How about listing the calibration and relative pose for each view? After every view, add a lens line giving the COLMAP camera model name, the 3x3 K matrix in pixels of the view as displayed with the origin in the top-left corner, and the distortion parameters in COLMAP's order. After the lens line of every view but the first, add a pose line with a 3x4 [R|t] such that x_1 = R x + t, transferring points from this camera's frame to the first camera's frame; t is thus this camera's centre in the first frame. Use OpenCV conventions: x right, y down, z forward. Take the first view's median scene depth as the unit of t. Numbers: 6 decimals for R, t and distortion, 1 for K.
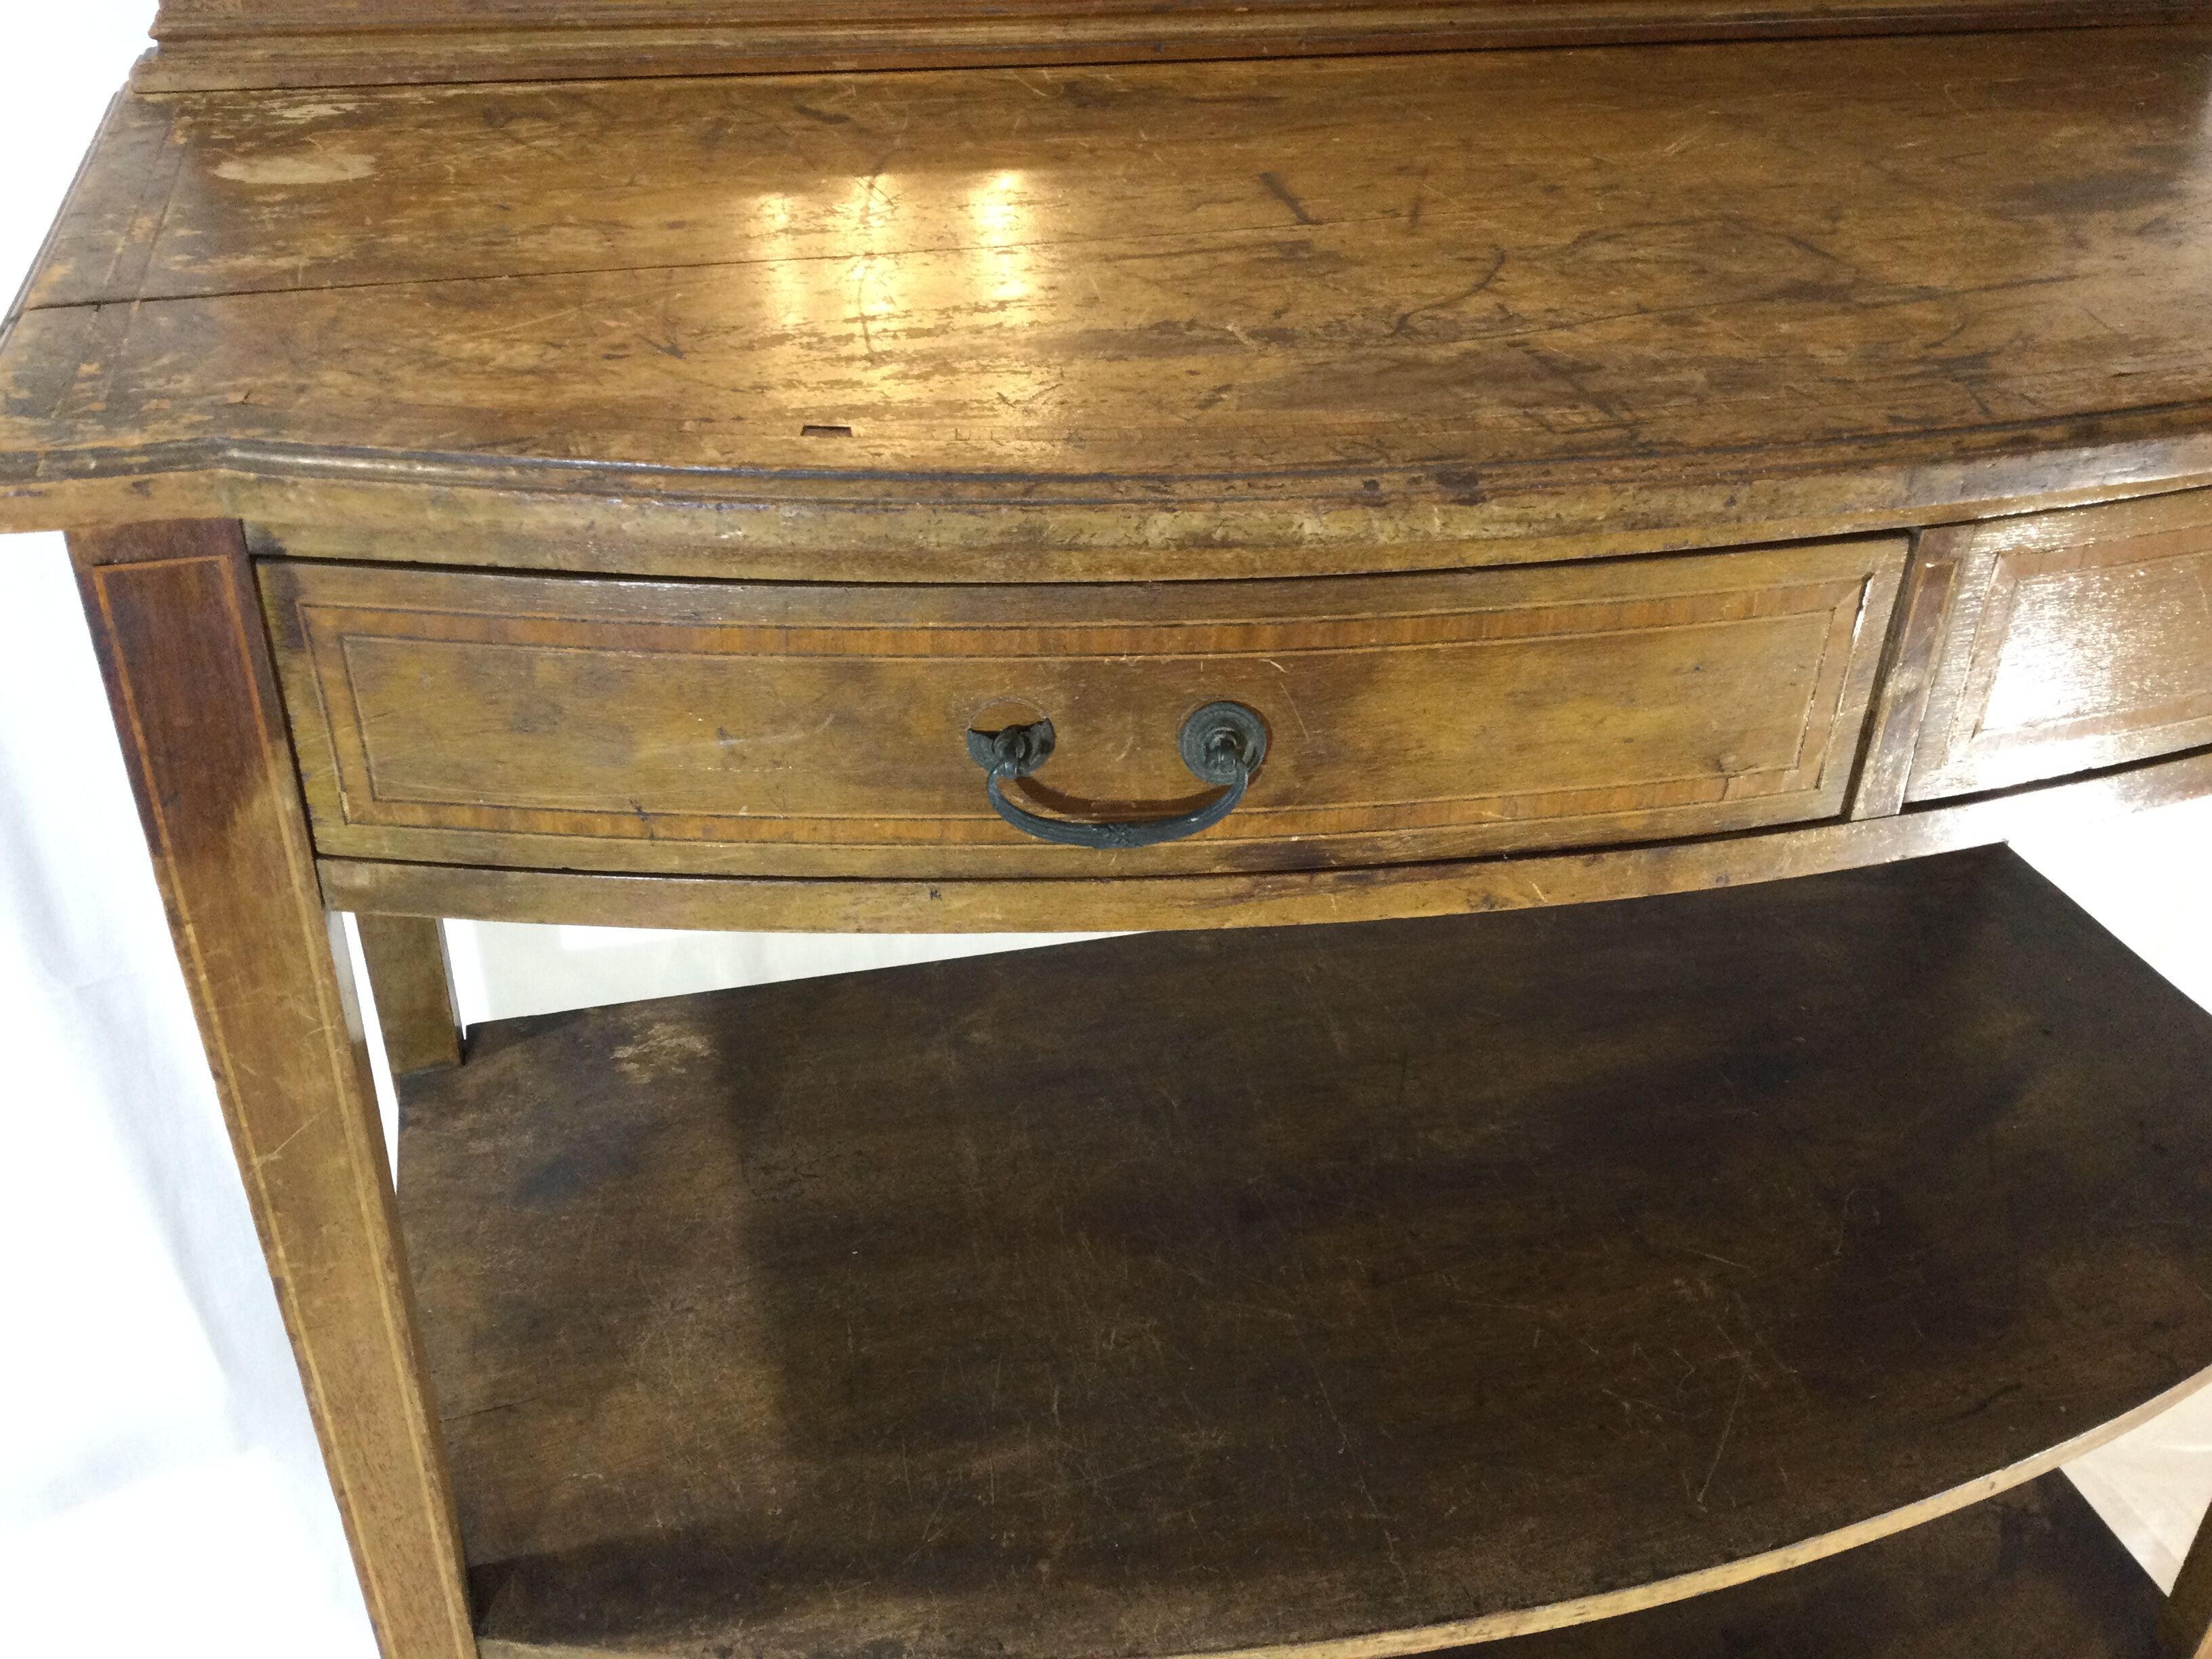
lens RADIAL K [[1992.9, 0, 1105.5], [0, 1992.9, 819.8], [0, 0, 1]] dist [0.144142, -0.289988]
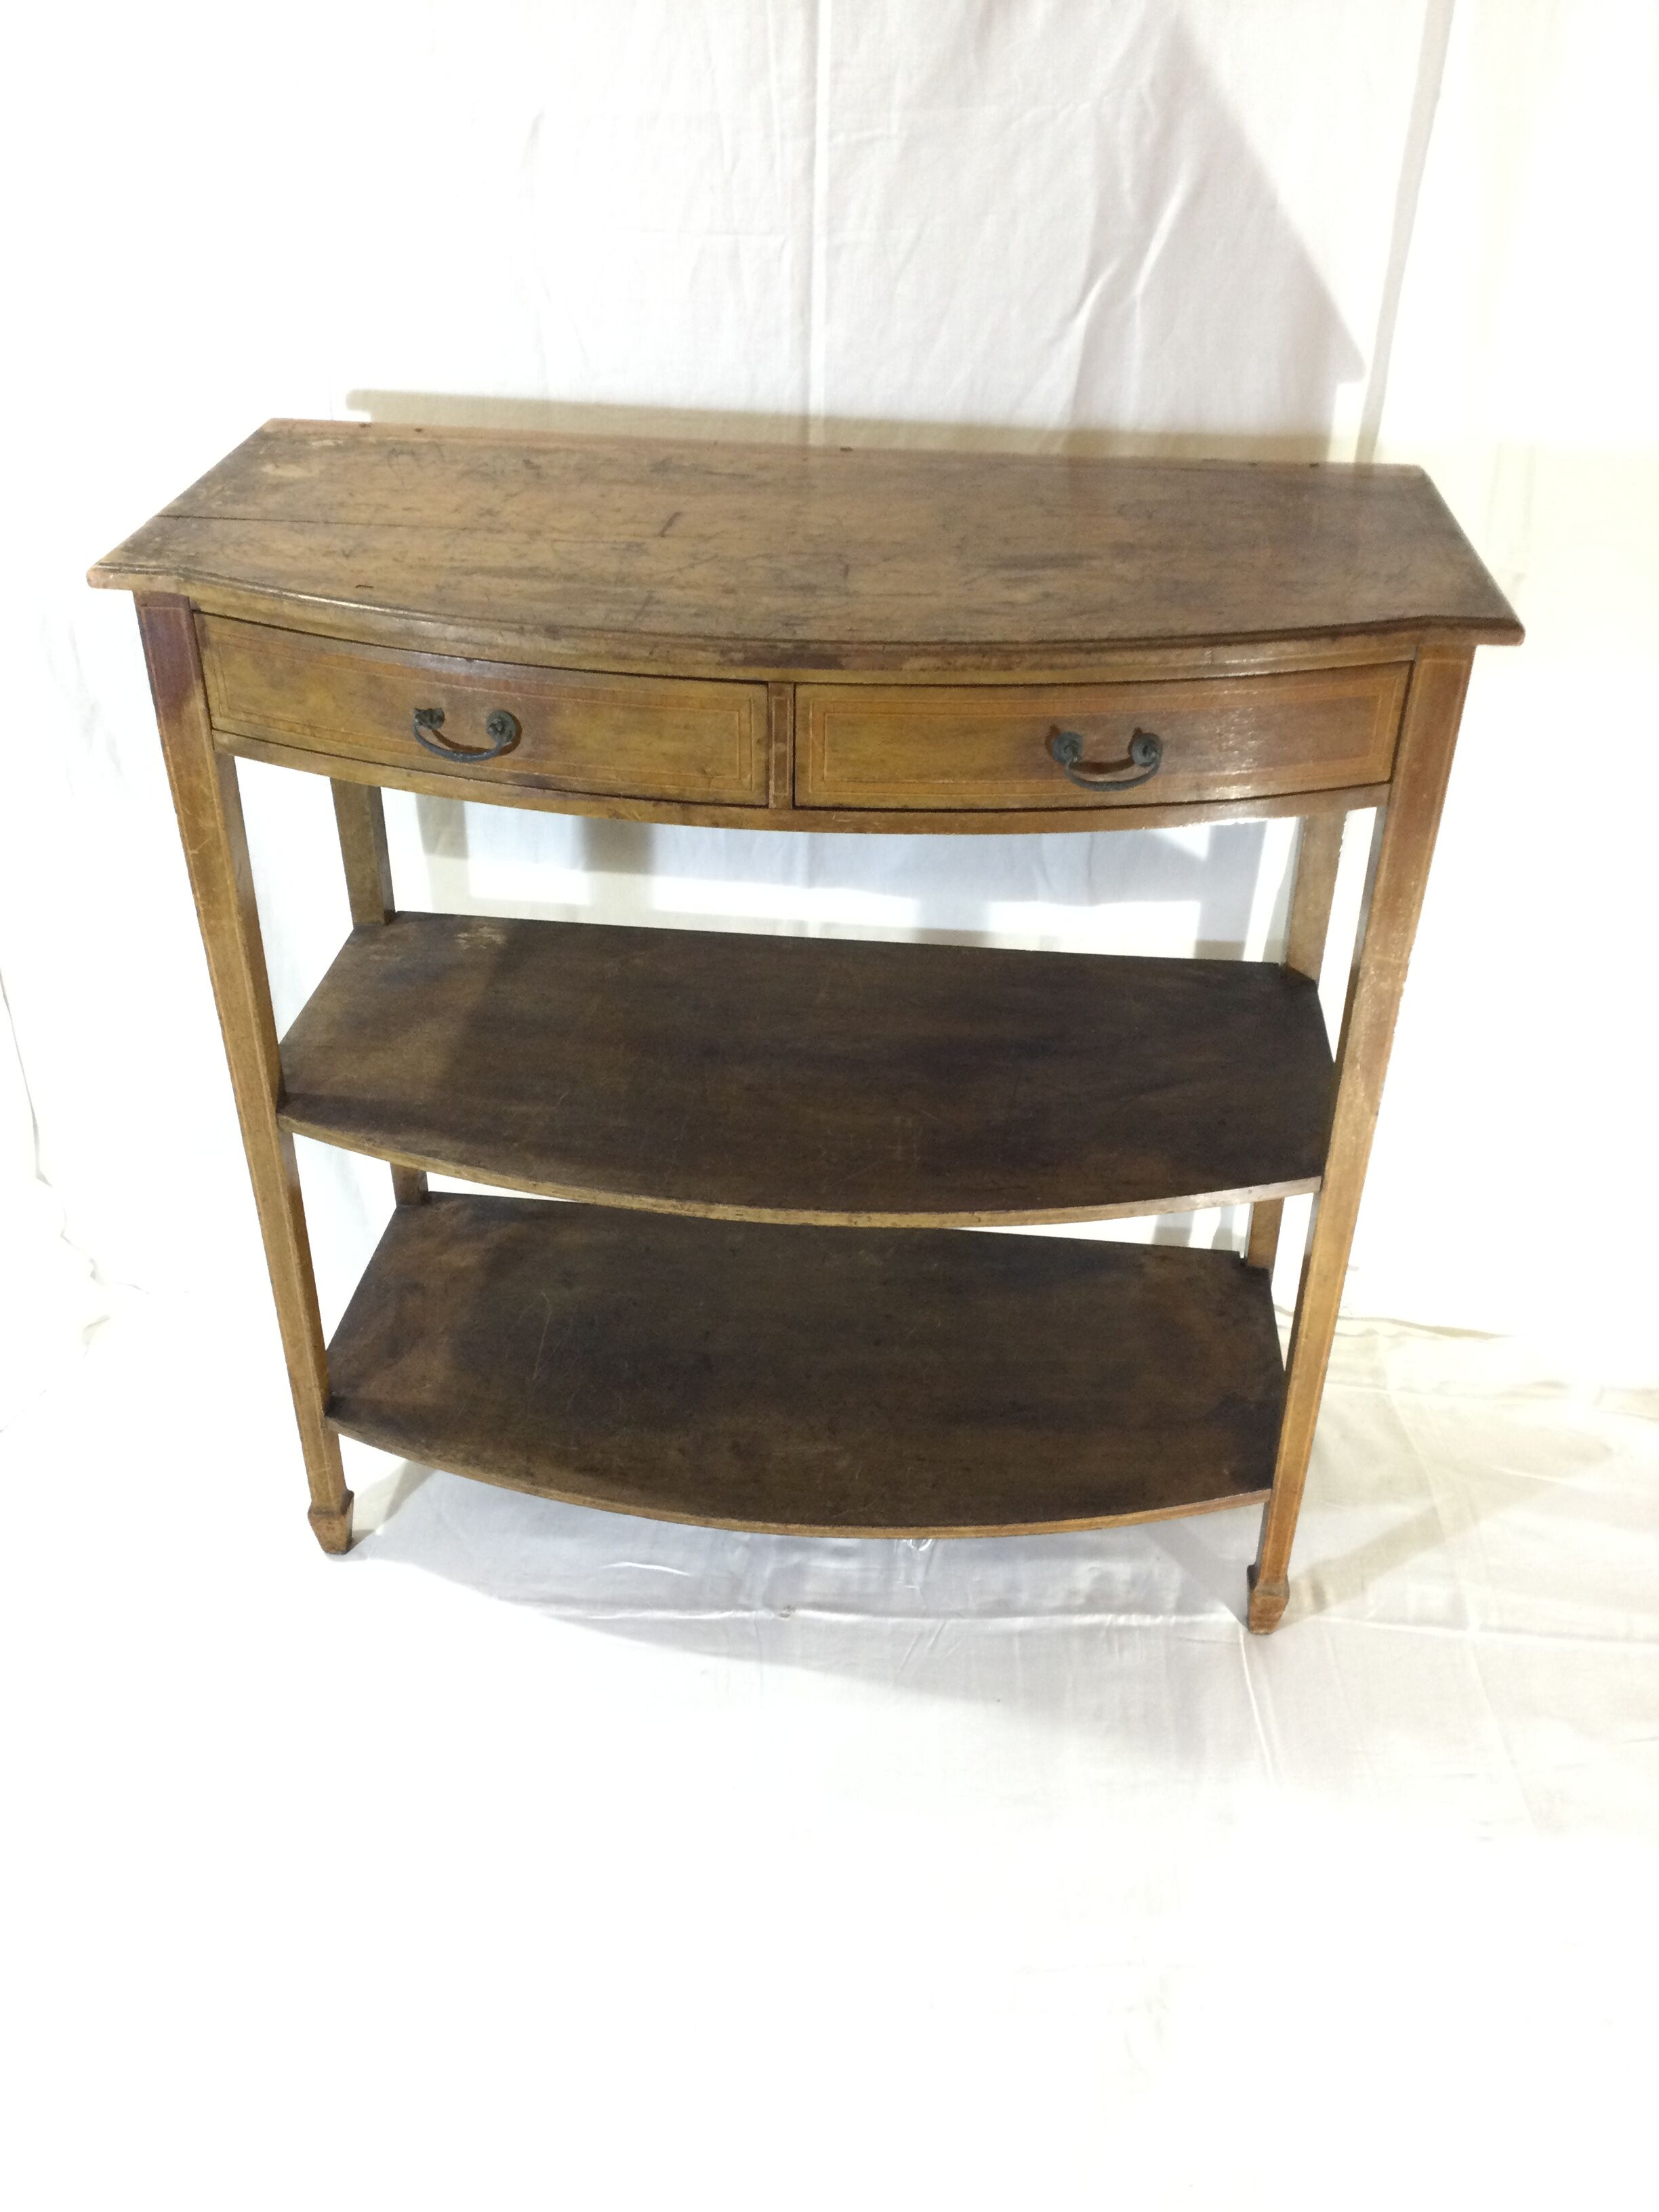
lens RADIAL K [[2000.7, 0, 839.8], [0, 2000.7, 1107.4], [0, 0, 1]] dist [0.139529, -0.279218]
pose [[0.934531, 0.184577, -0.304276, 1.274512], [-0.182566, 0.982559, 0.035312, 0.258073], [0.305487, 0.022550, 0.951929, -1.277694]]
